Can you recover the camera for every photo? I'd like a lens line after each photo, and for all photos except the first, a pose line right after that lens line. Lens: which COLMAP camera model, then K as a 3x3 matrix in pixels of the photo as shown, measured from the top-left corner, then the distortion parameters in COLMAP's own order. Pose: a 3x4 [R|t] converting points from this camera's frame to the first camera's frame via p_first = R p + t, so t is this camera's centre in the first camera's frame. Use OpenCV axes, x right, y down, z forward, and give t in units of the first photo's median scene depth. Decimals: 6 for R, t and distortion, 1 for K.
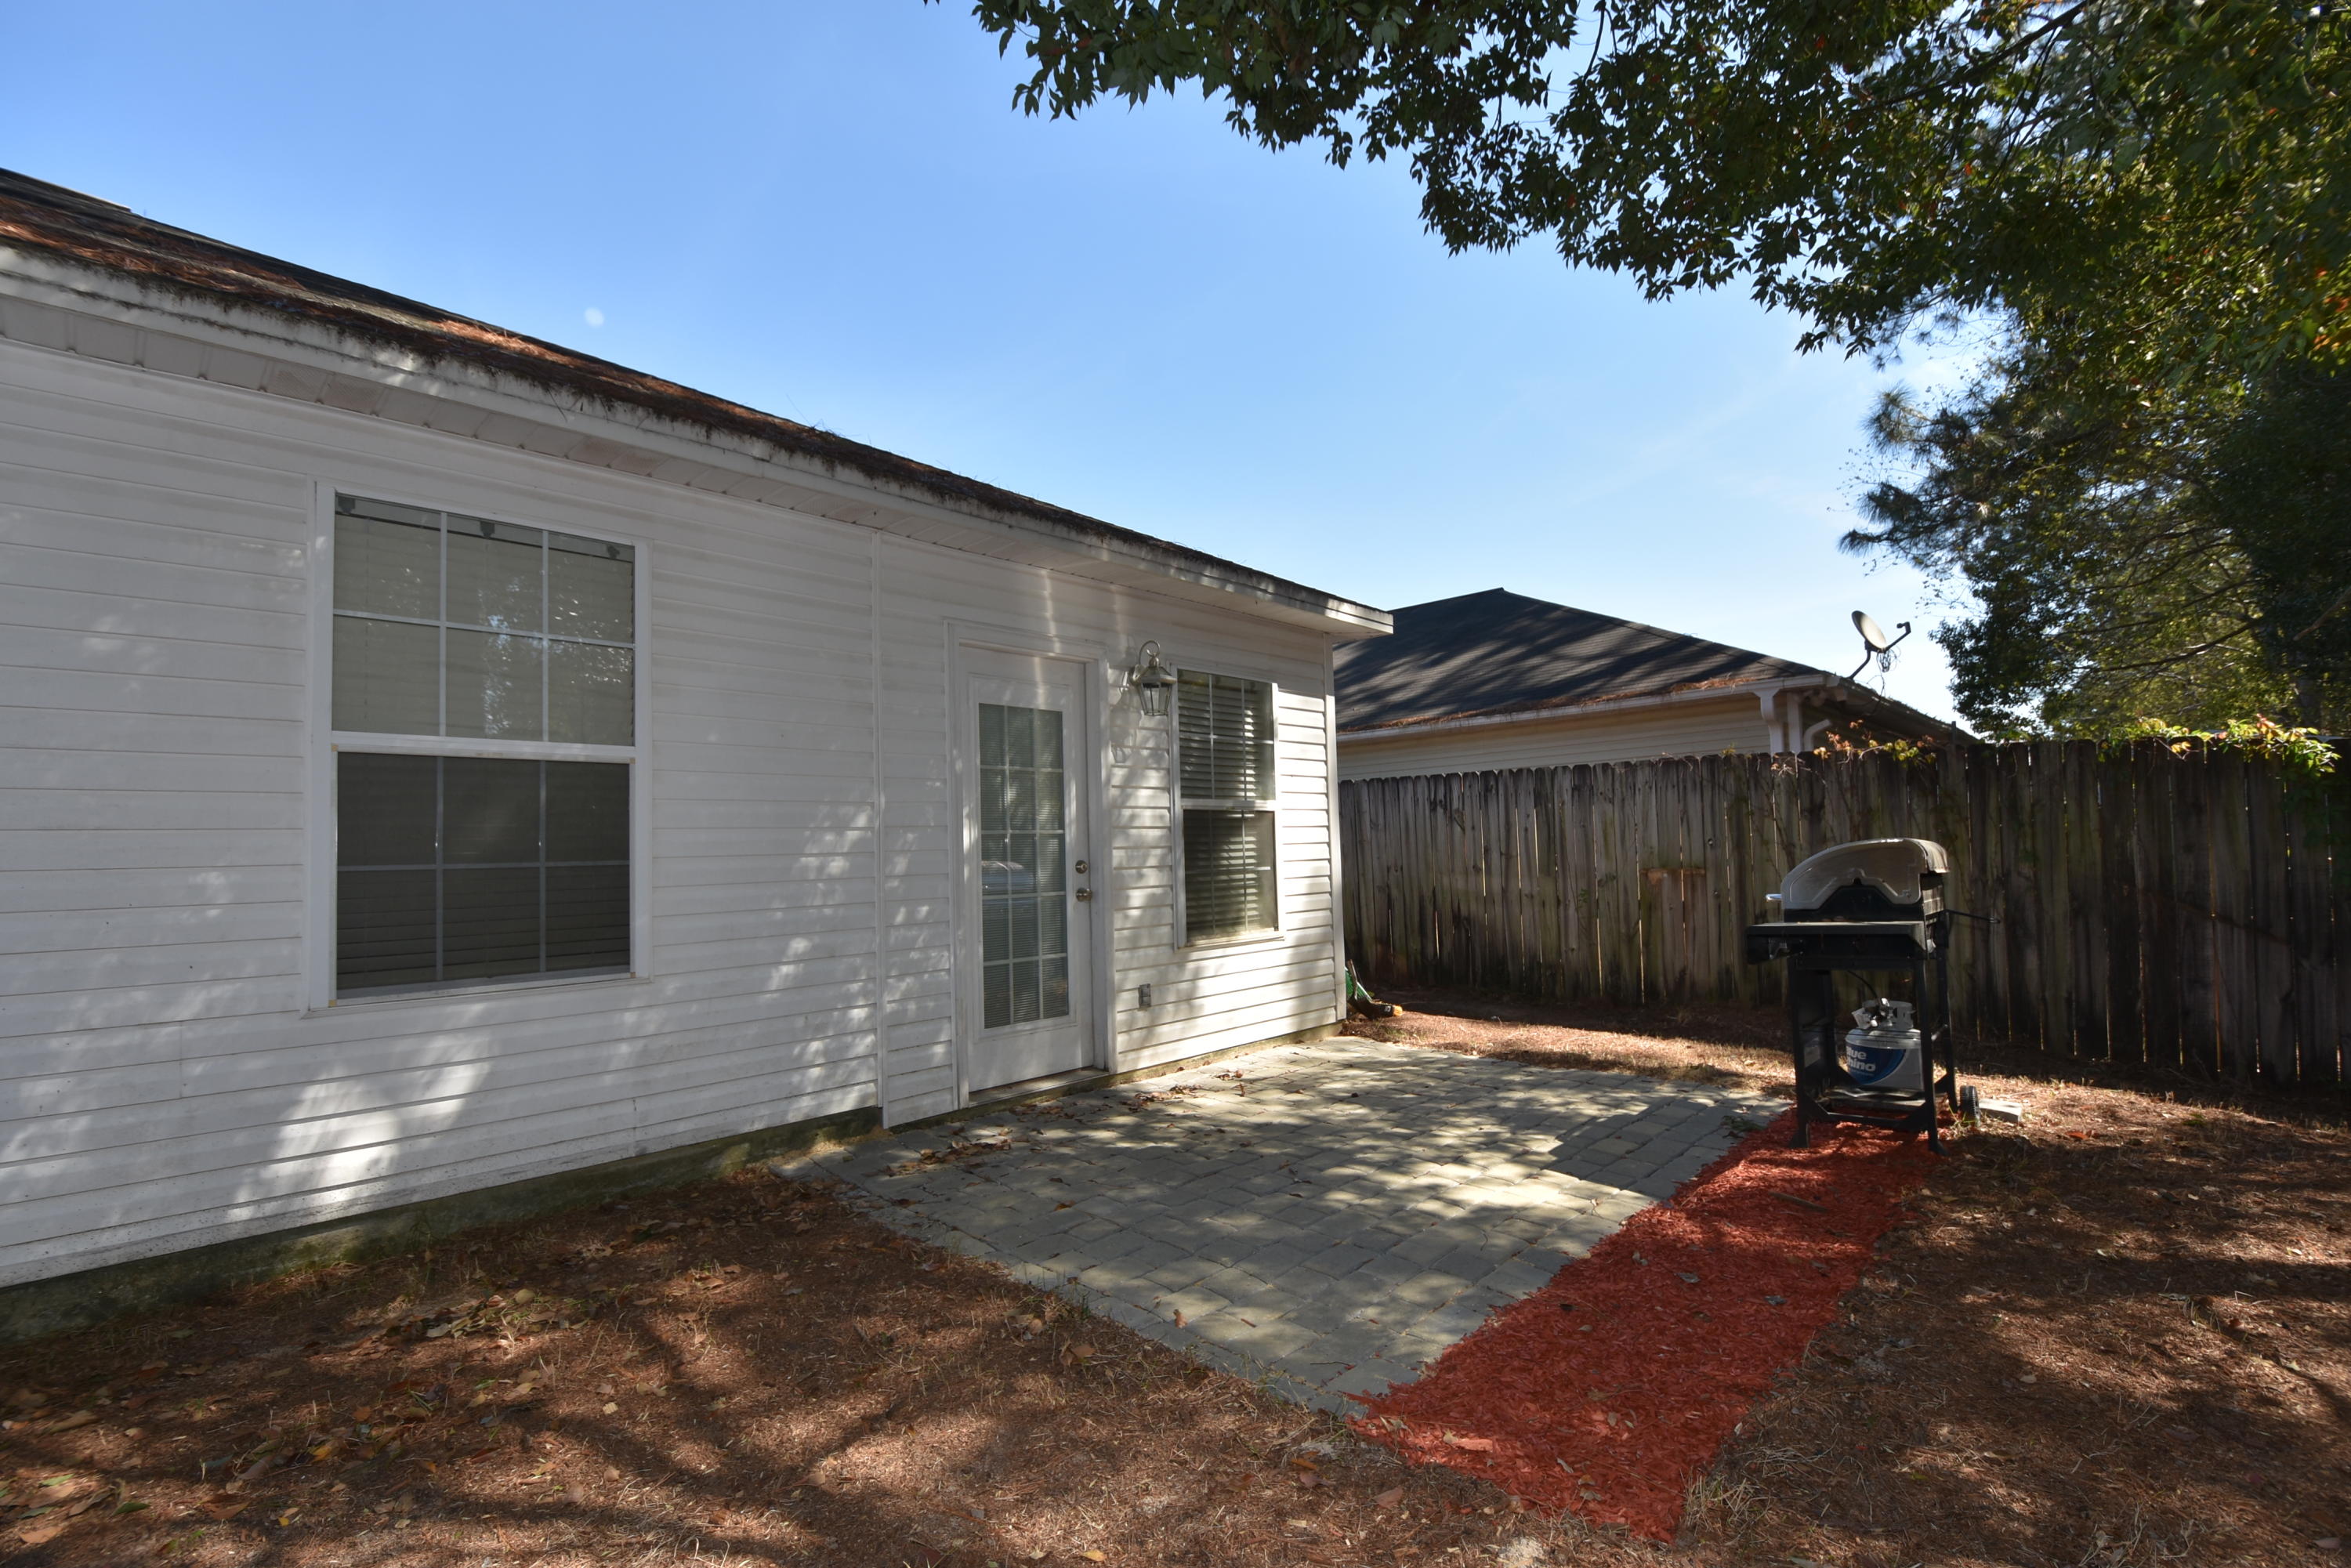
lens RADIAL K [[1029.1, 0, 1158.5], [0, 1029.1, 799.8], [0, 0, 1]] dist [0.007544, -0.015730]
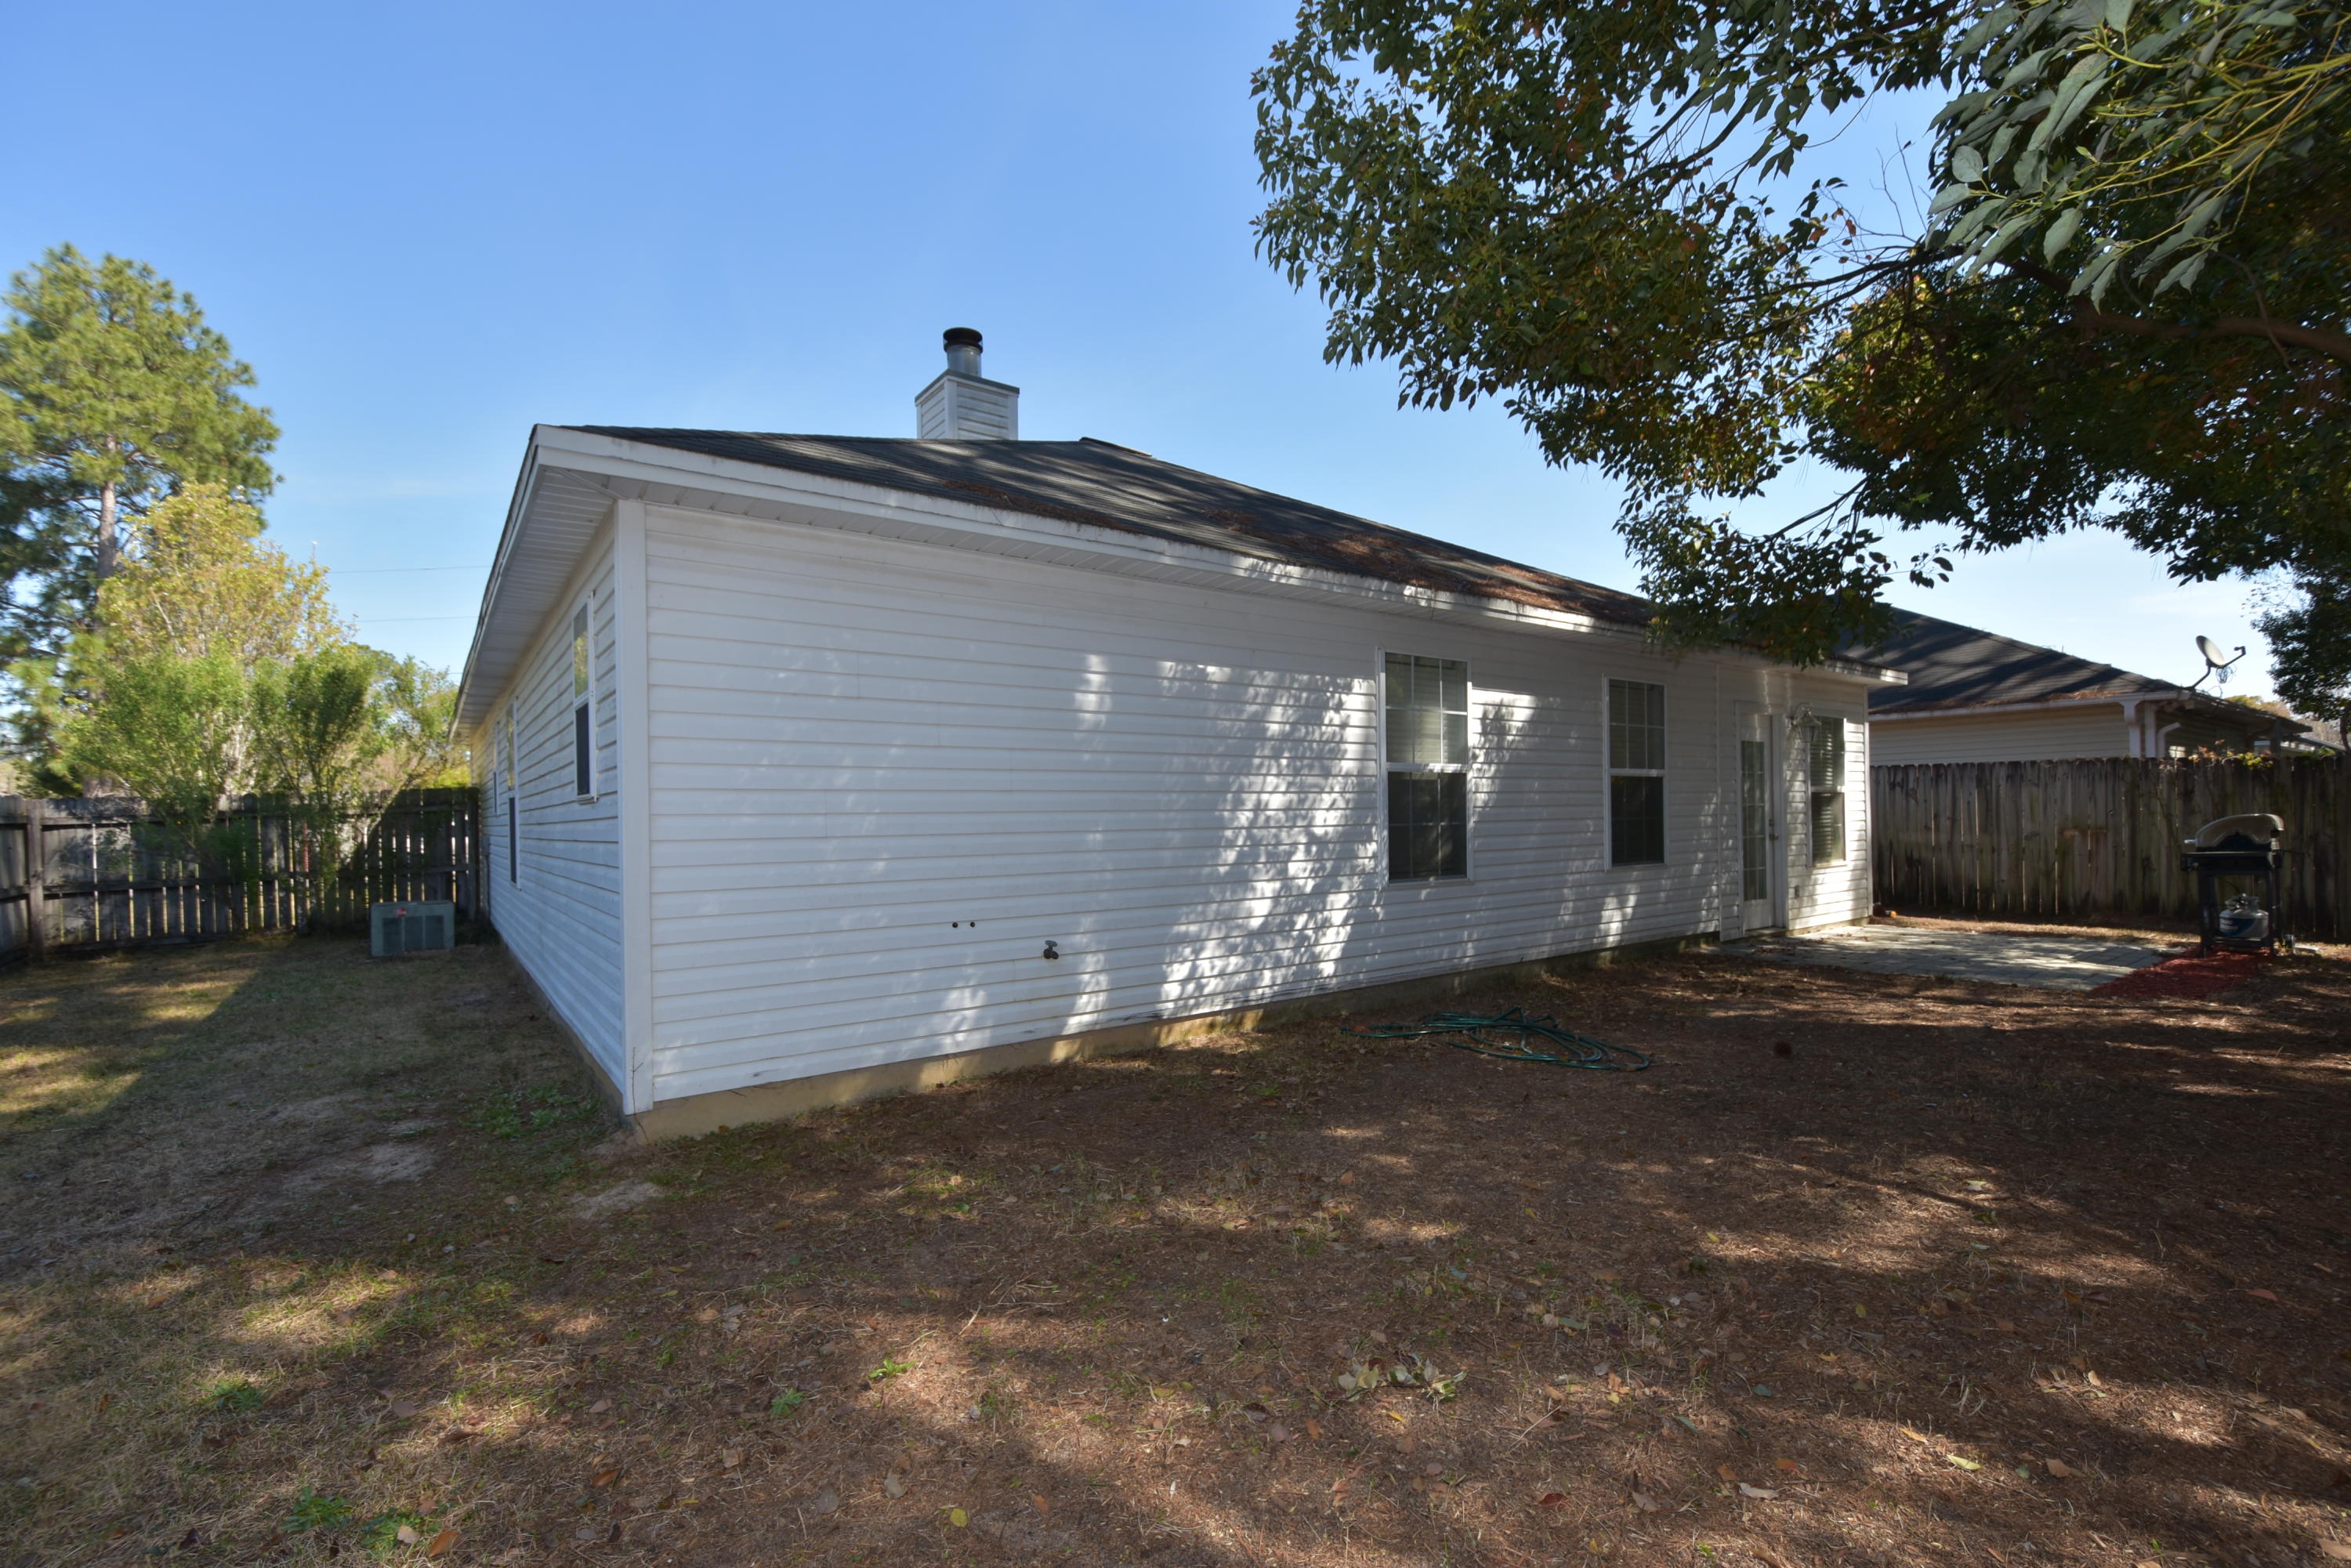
lens RADIAL K [[1029.1, 0, 1173.3], [0, 1029.1, 794.1], [0, 0, 1]] dist [0.007544, -0.015730]
pose [[0.986816, 0.009012, -0.161595, -0.900303], [-0.003220, 0.999344, 0.036069, -0.056273], [0.161814, -0.035073, 0.986198, -1.118644]]
